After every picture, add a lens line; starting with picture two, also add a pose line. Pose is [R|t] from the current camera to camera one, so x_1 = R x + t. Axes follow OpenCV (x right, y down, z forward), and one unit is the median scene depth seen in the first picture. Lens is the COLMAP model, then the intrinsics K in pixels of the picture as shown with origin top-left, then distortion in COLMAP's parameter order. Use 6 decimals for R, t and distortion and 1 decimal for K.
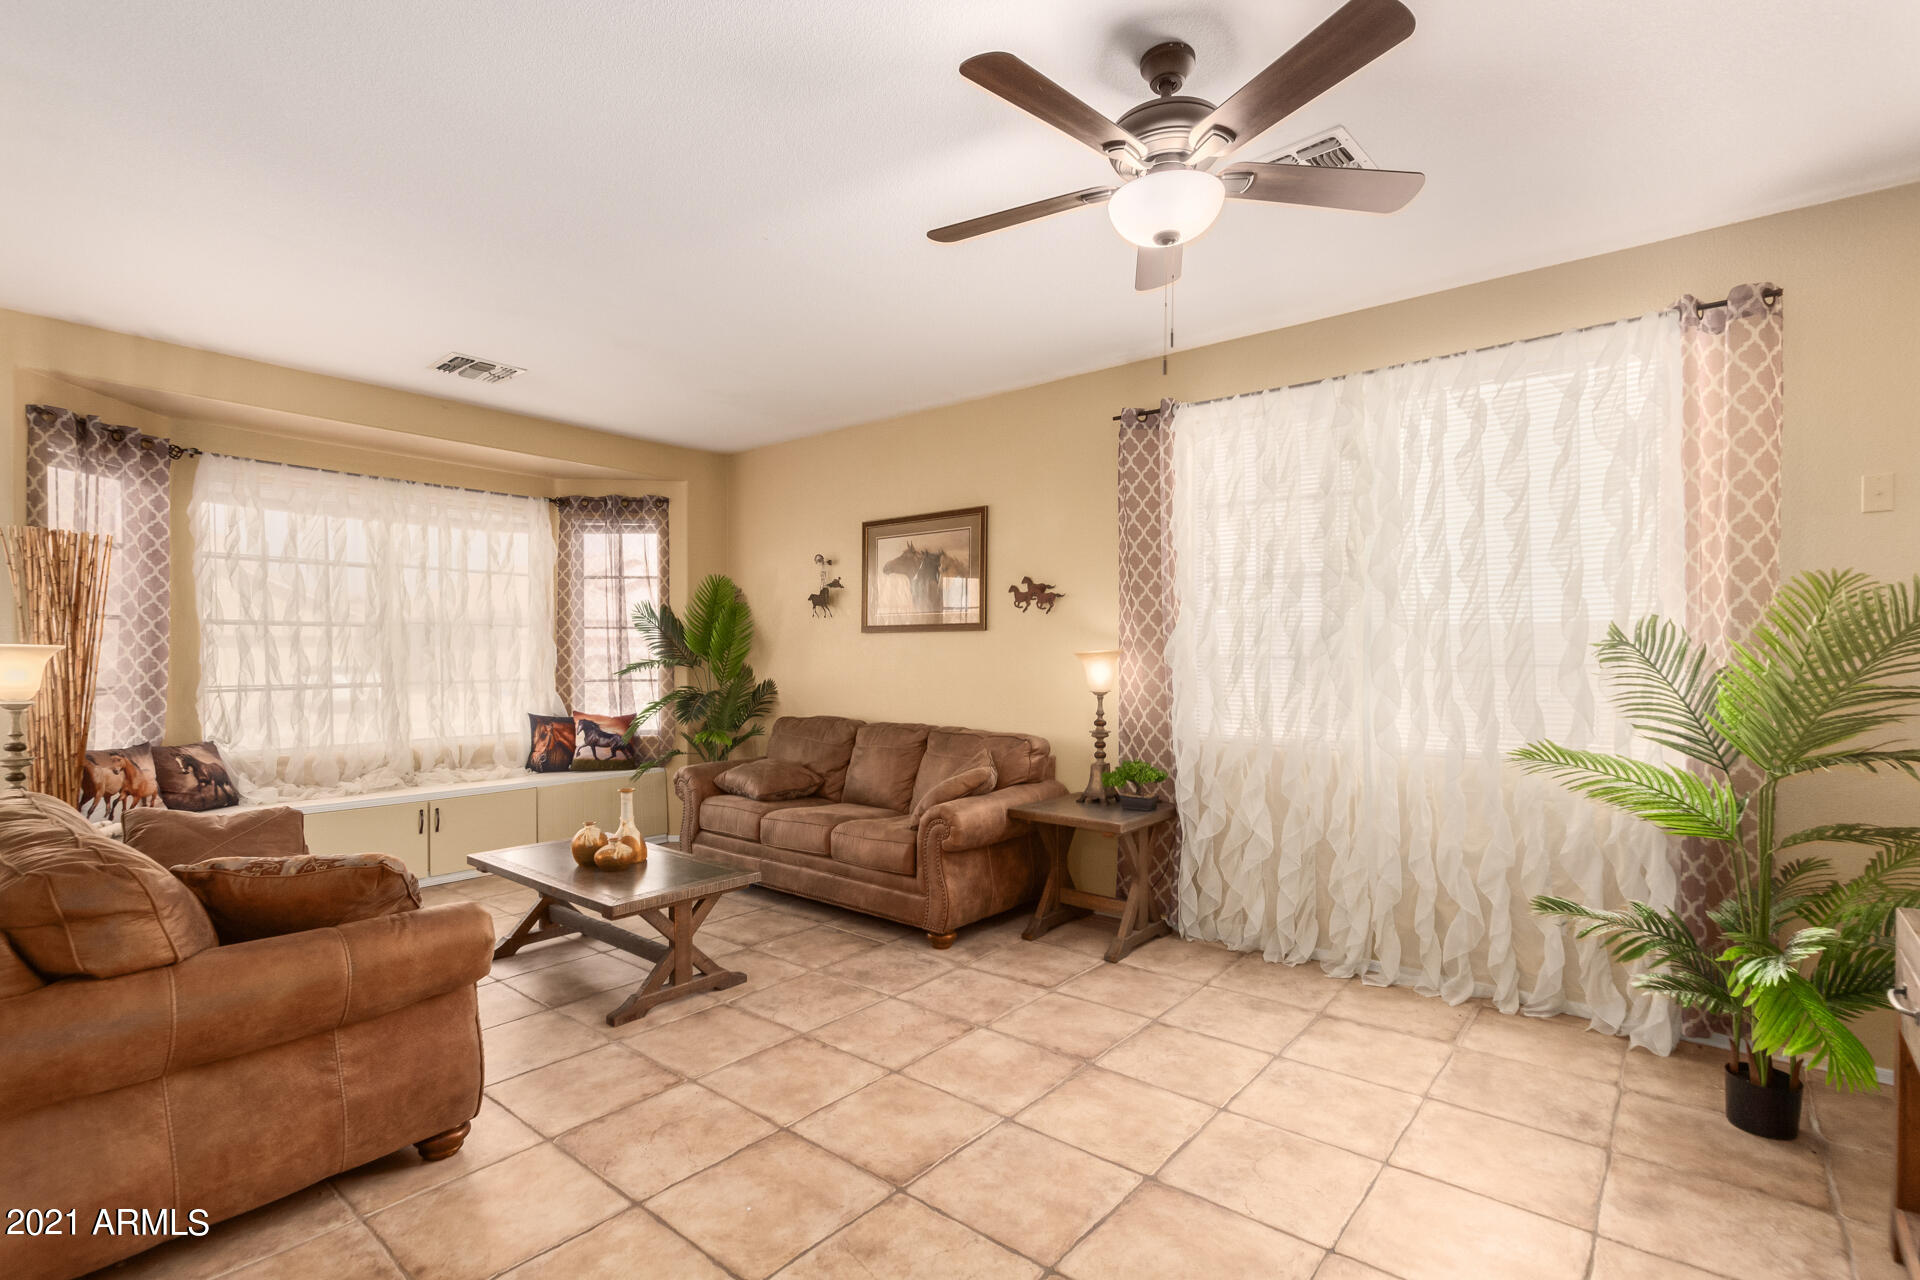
lens RADIAL K [[890.9, 0, 962.7], [0, 890.9, 665.4], [0, 0, 1]] dist [-0.001696, -0.000454]
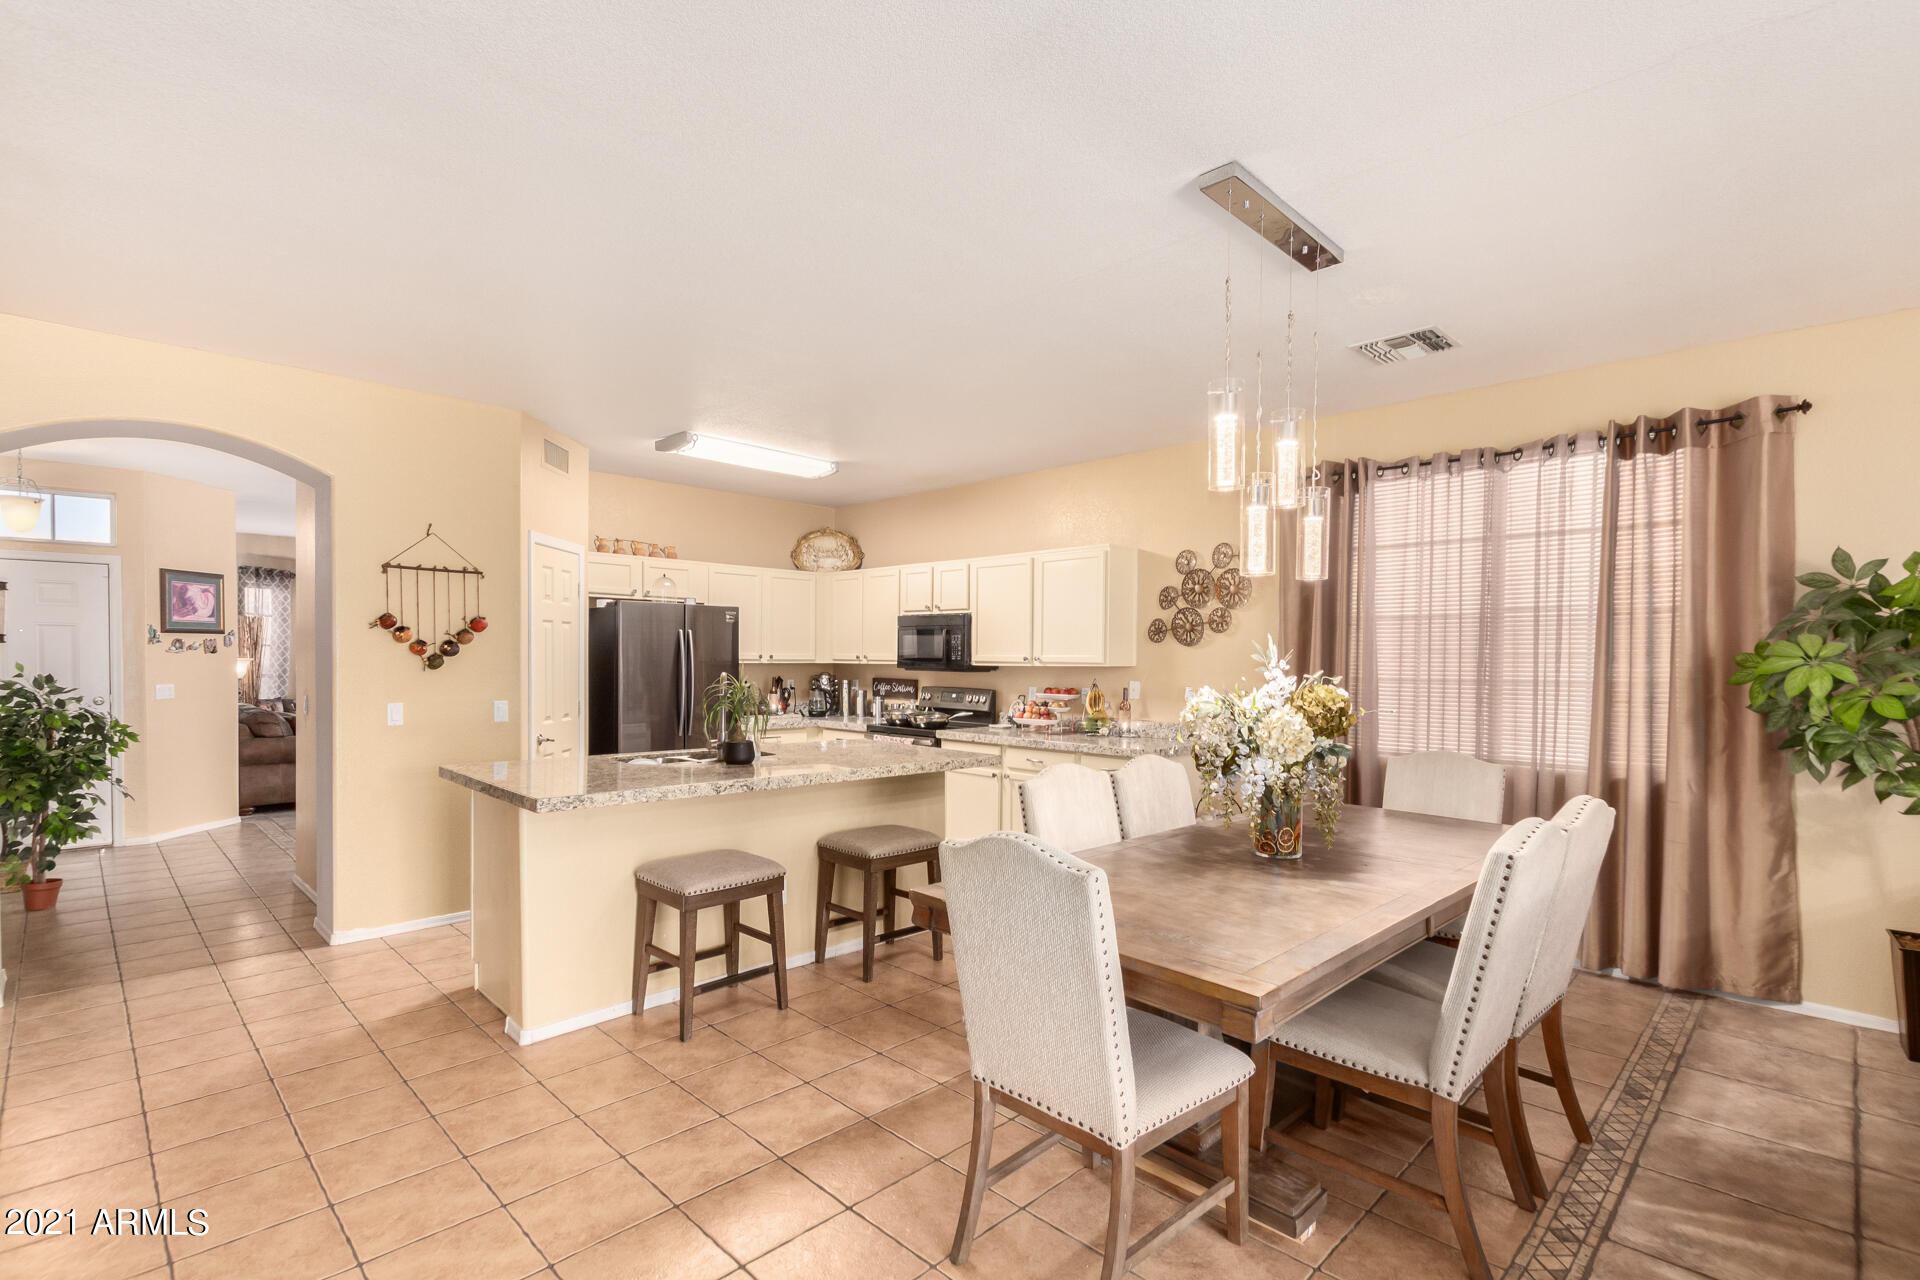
lens RADIAL K [[900.3, 0, 950.9], [0, 900.3, 669.3], [0, 0, 1]] dist [0.000808, -0.000752]
pose [[0.994113, 0.009352, -0.107942, 1.137486], [-0.009424, 0.999956, -0.000160, -0.005770], [0.107936, 0.001177, 0.994157, -1.213985]]
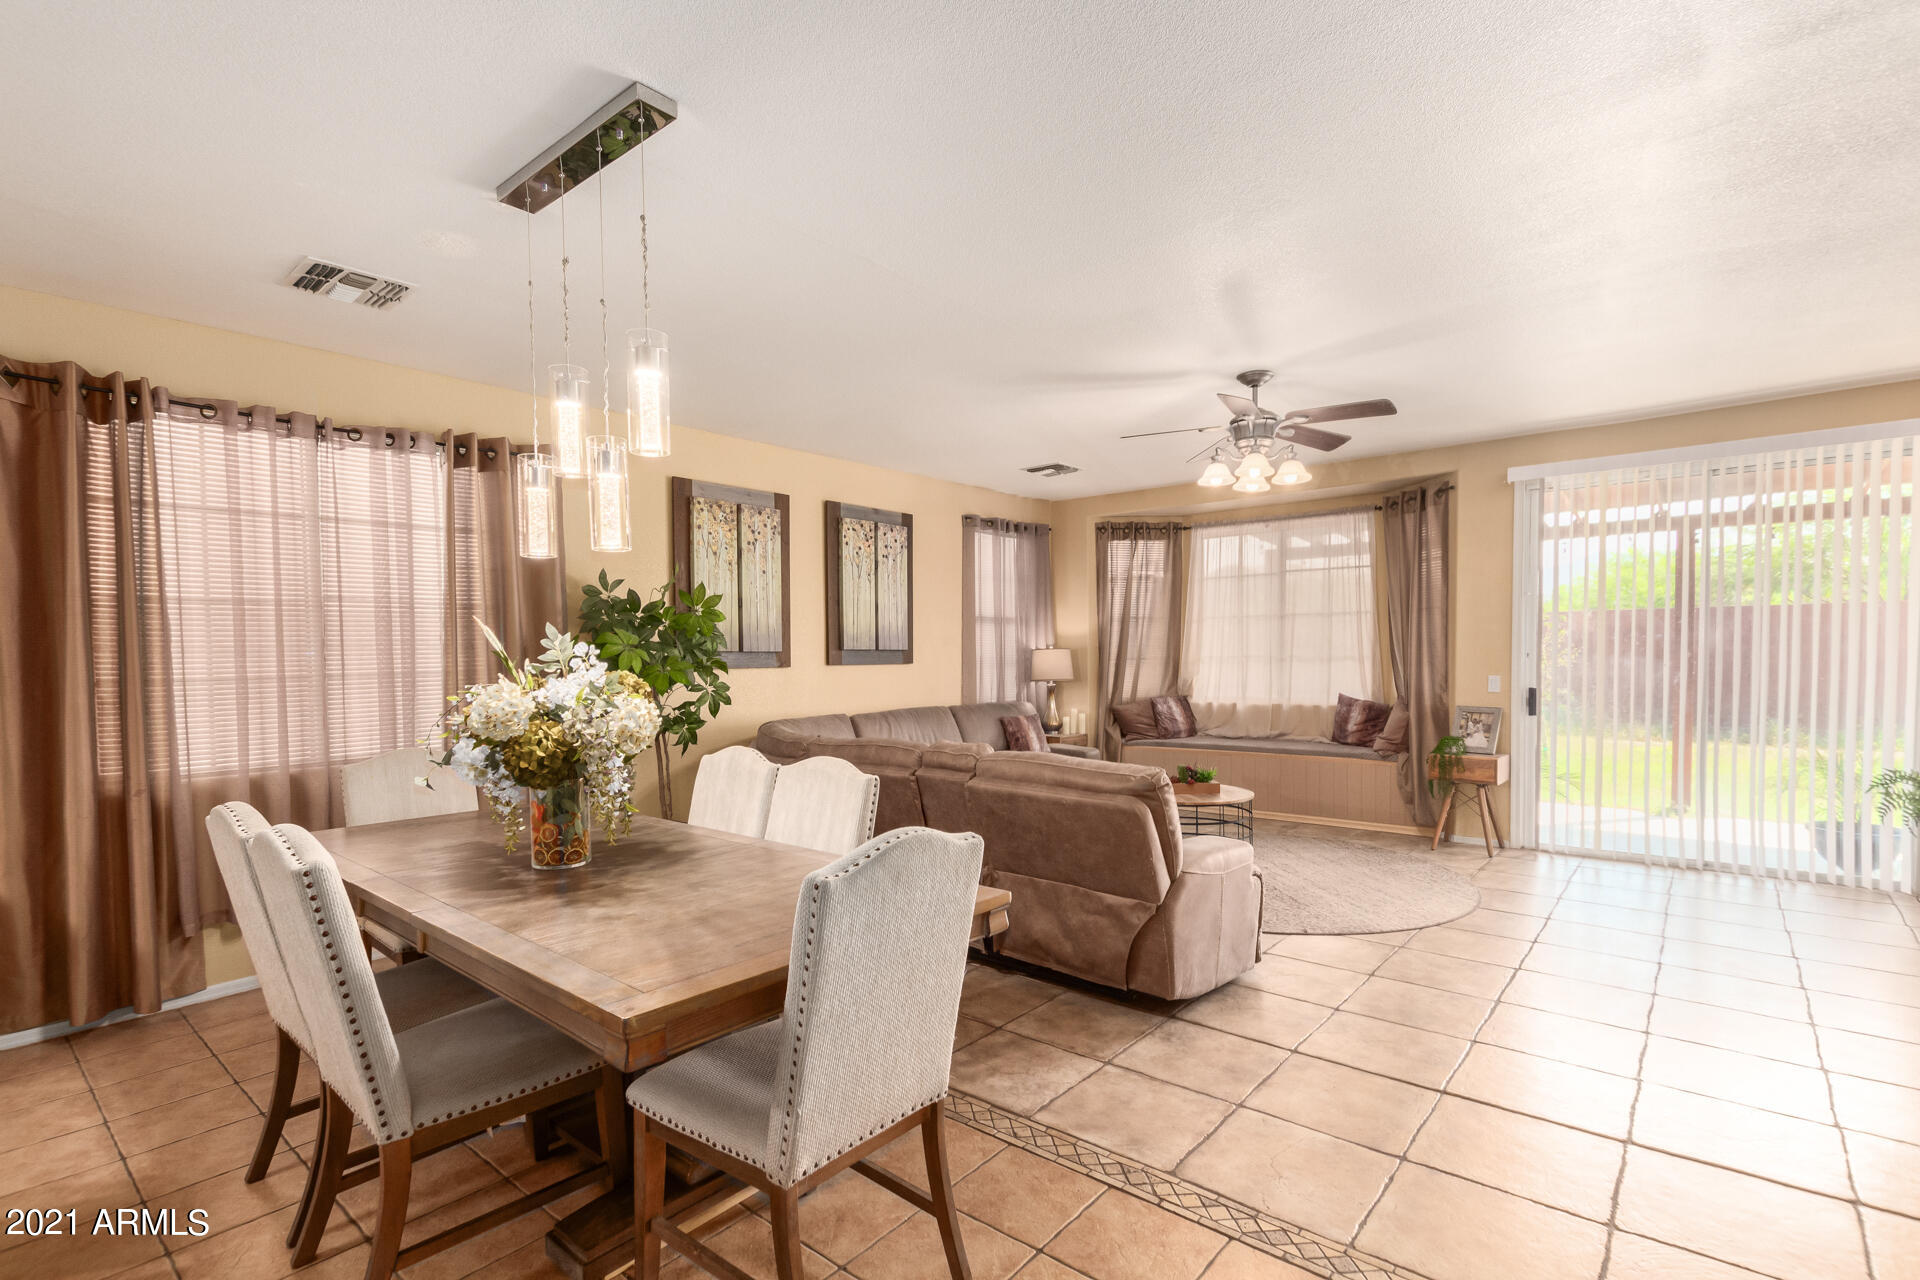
lens RADIAL K [[900.3, 0, 950.9], [0, 900.3, 669.3], [0, 0, 1]] dist [0.000808, -0.000752]
pose [[0.016556, -0.018800, 0.999686, 0.749468], [0.029494, 0.999397, 0.018307, -0.003080], [-0.999428, 0.029182, 0.017101, -0.823850]]
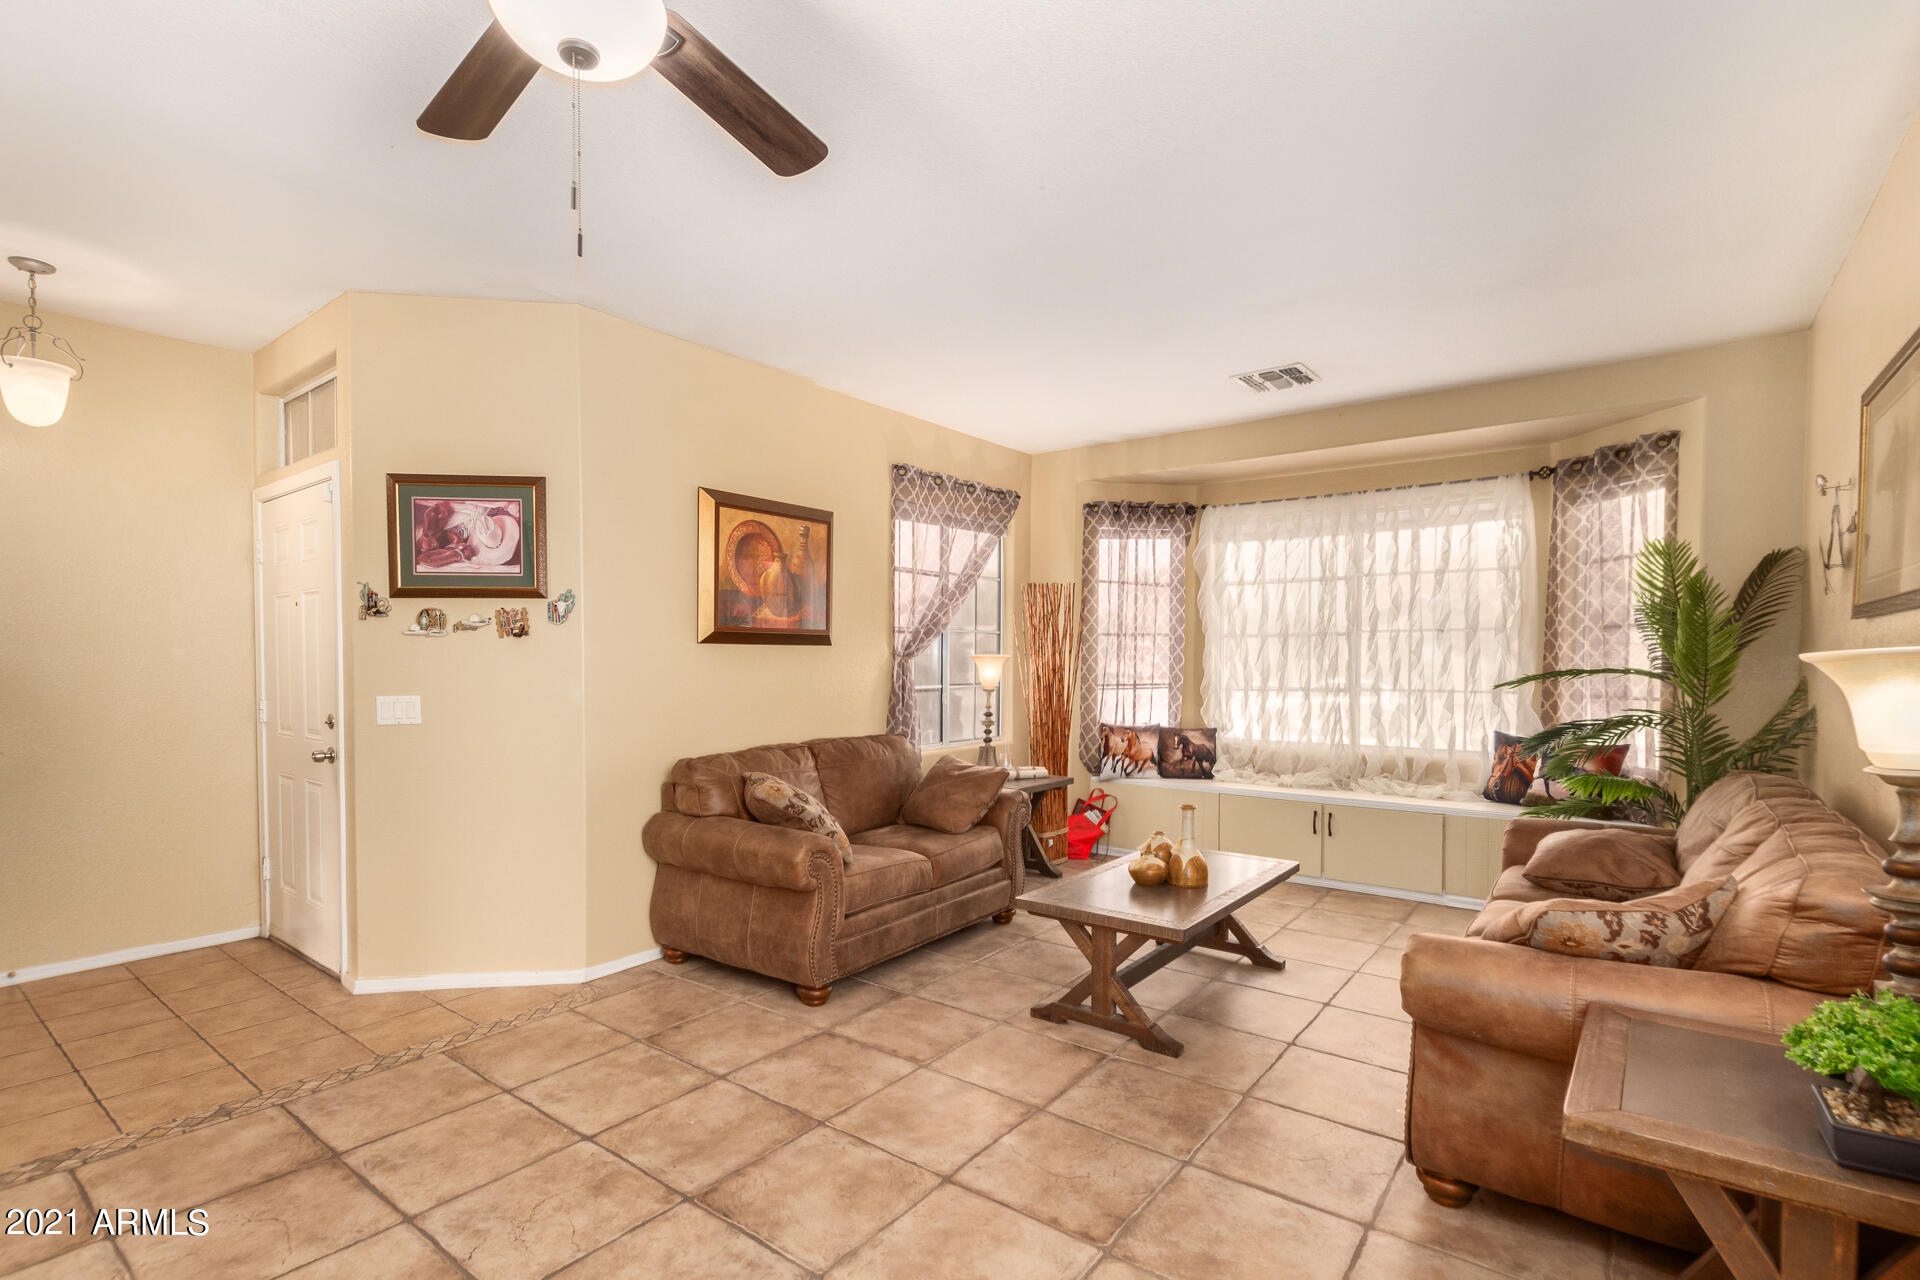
lens RADIAL K [[893.6, 0, 984.4], [0, 893.6, 678.0], [0, 0, 1]] dist [-0.001000, -0.000004]
pose [[0.050750, 0.020011, -0.998511, 0.462663], [-0.015309, 0.999697, 0.019257, -0.007902], [0.998594, 0.014309, 0.051041, 0.632276]]
